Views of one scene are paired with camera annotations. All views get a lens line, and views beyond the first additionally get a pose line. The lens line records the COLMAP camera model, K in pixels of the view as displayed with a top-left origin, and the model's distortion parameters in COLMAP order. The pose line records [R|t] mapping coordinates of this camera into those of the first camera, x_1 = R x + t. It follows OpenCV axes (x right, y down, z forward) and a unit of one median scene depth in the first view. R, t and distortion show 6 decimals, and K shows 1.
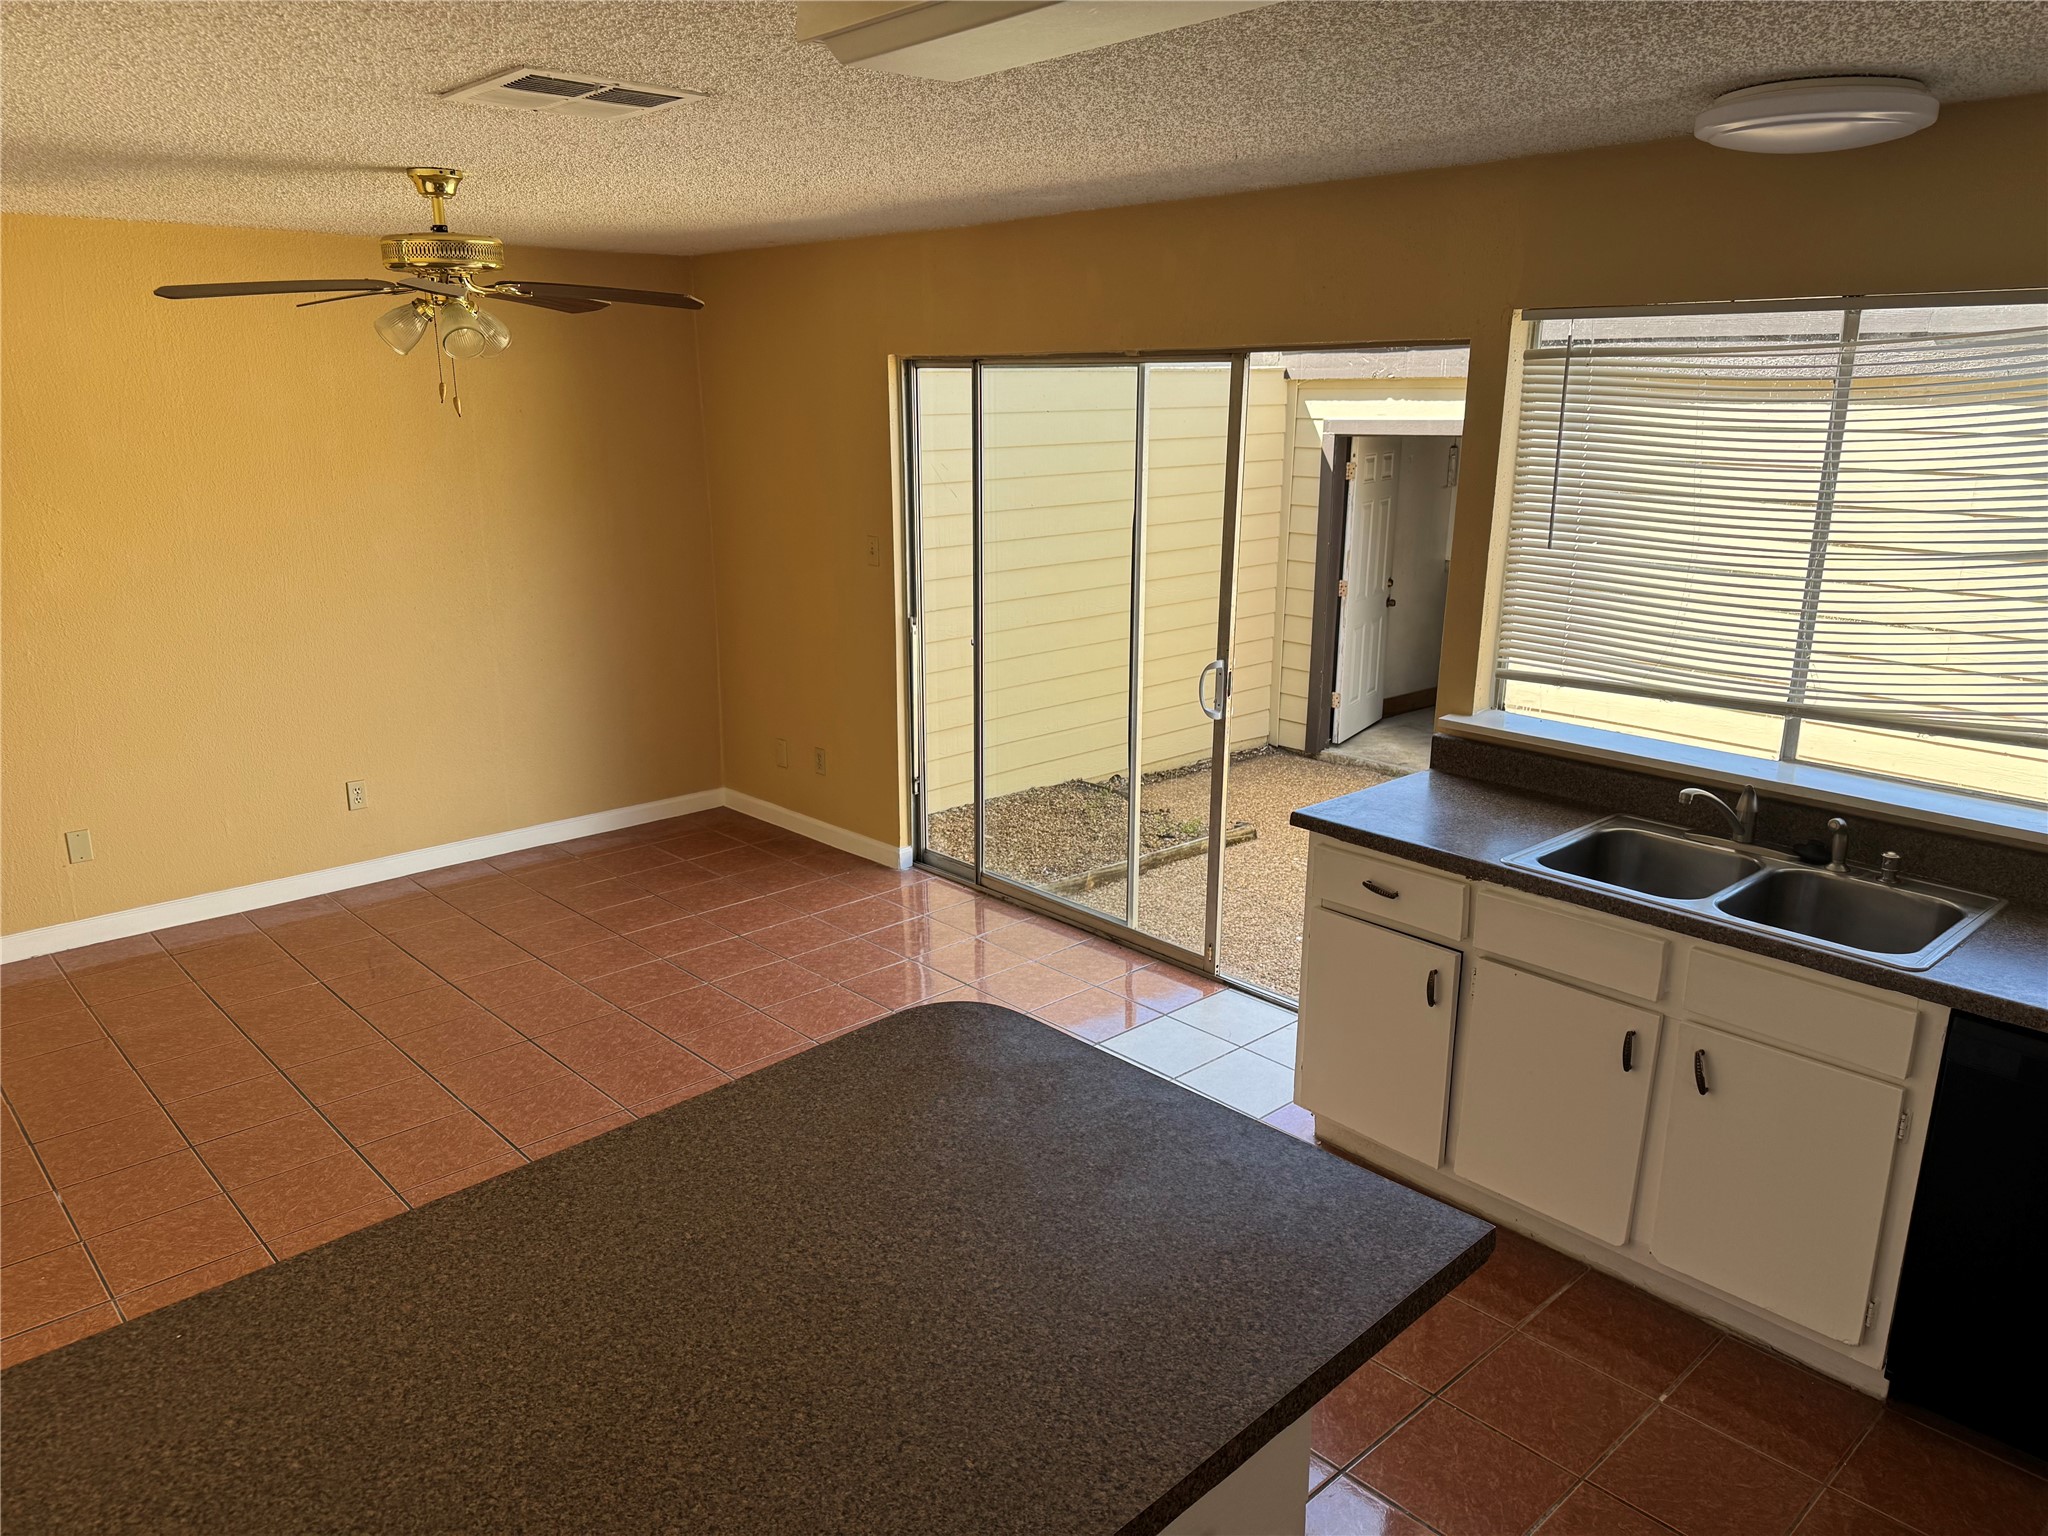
lens RADIAL K [[1444.0, 0, 1024.1], [0, 1444.0, 776.4], [0, 0, 1]] dist [0.001623, -0.003736]
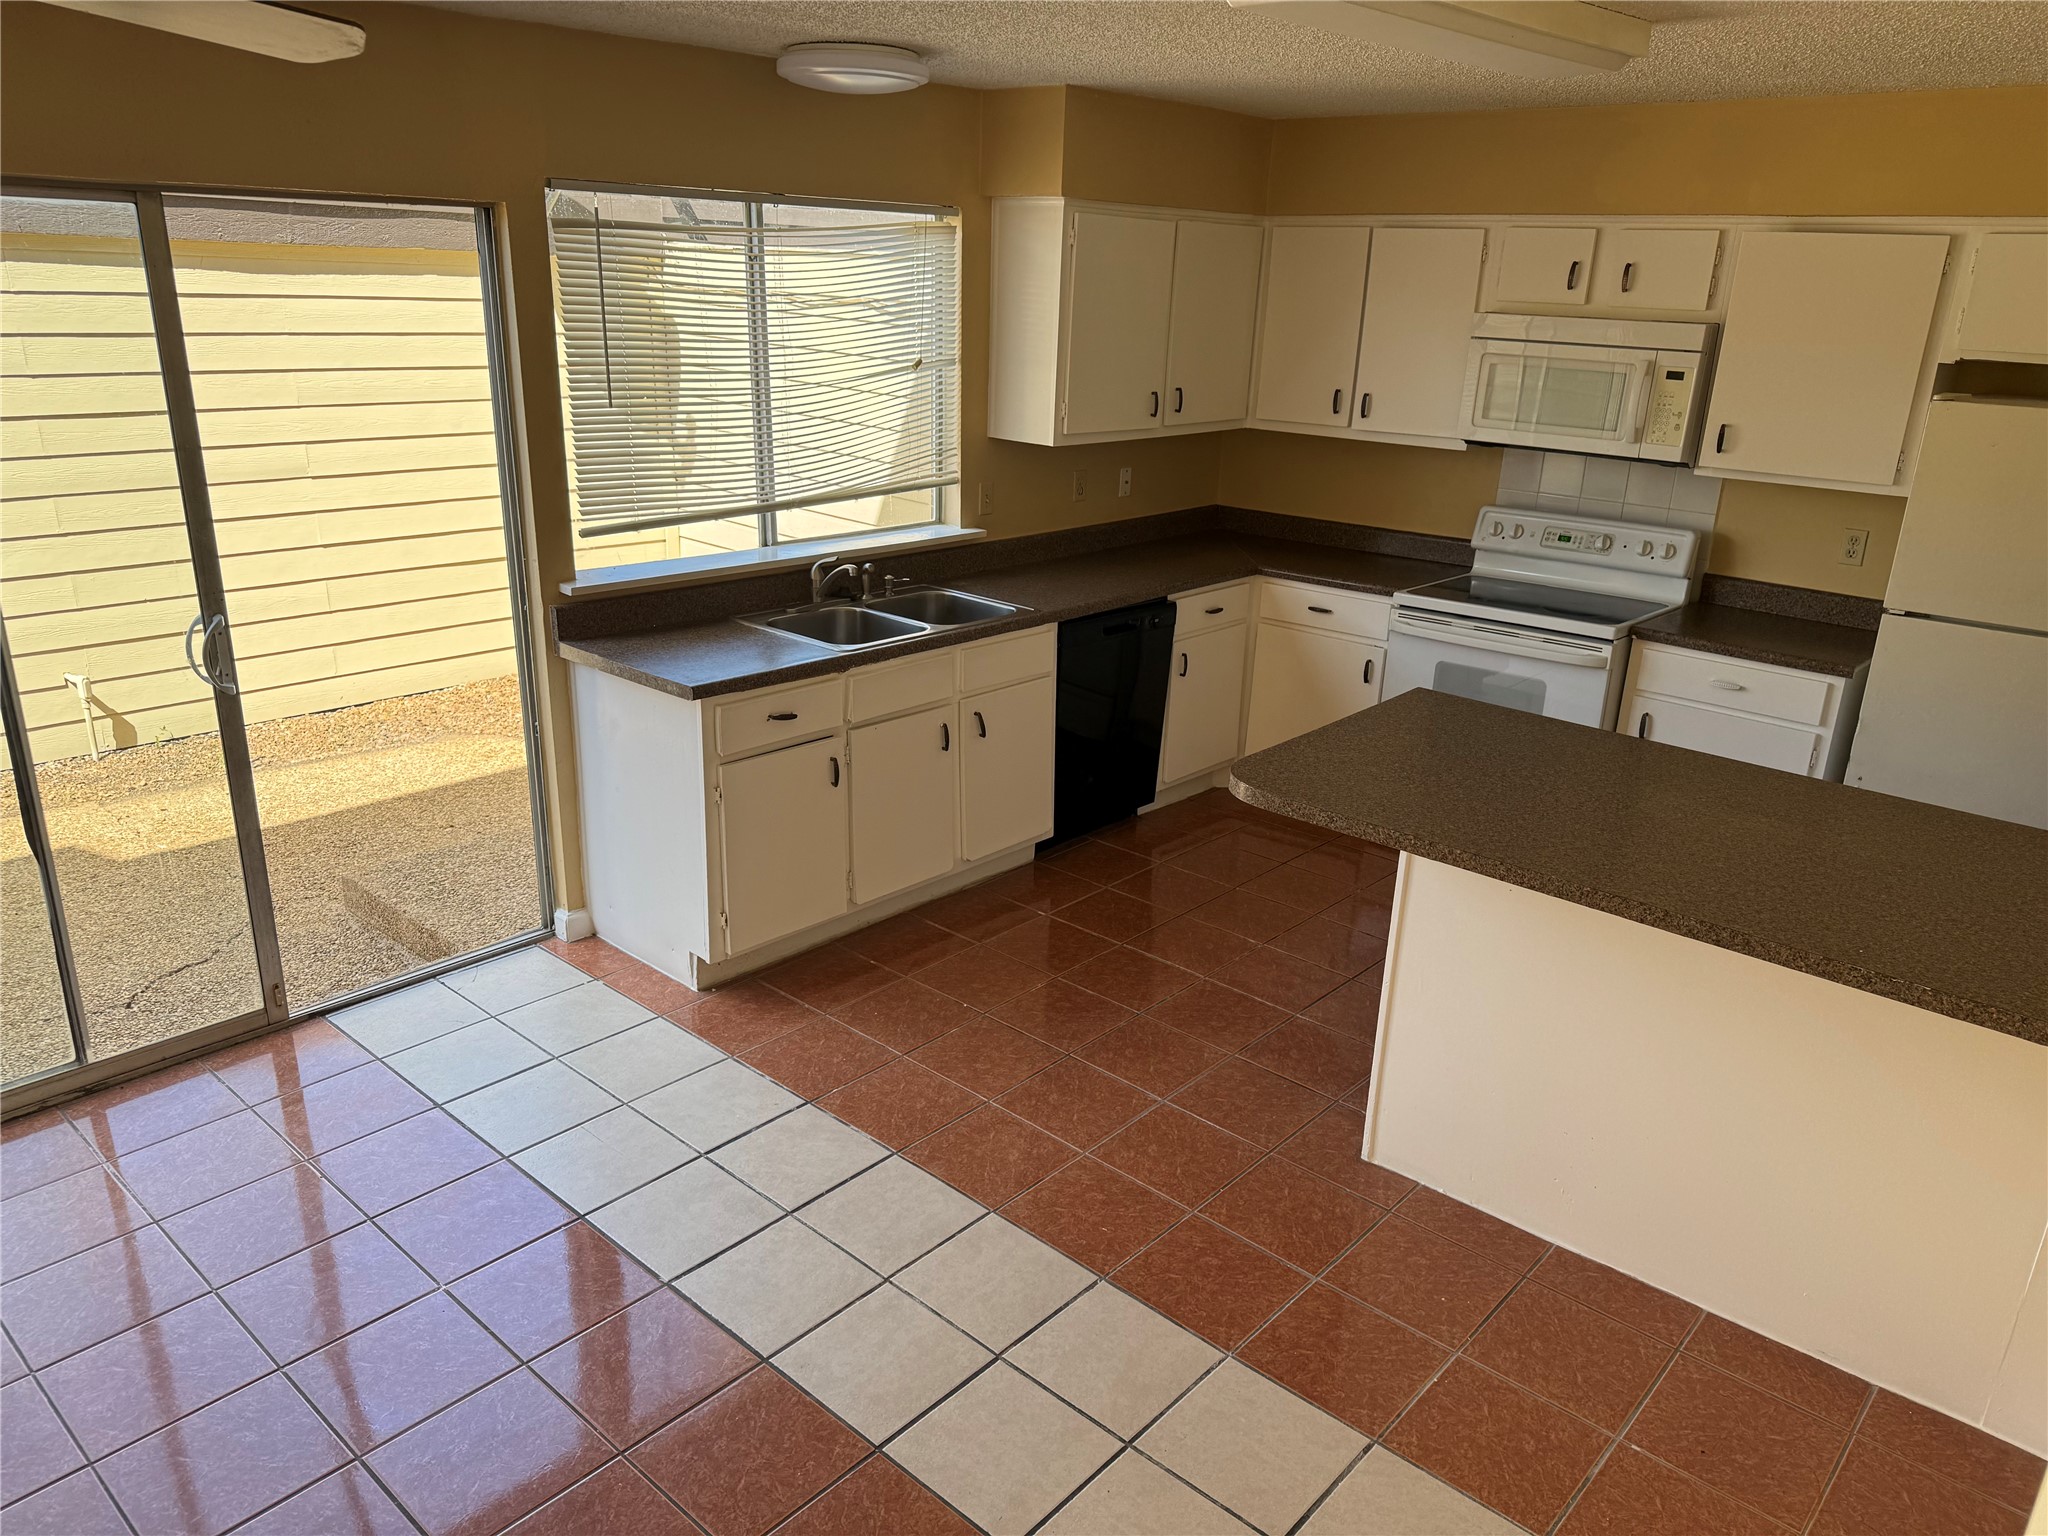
lens RADIAL K [[1444.0, 0, 1025.8], [0, 1444.0, 777.0], [0, 0, 1]] dist [0.001623, -0.003736]
pose [[-0.099199, -0.320197, 0.942143, -0.824522], [0.234588, 0.912600, 0.334857, -0.205515], [-0.967020, 0.254233, -0.015414, 0.826179]]
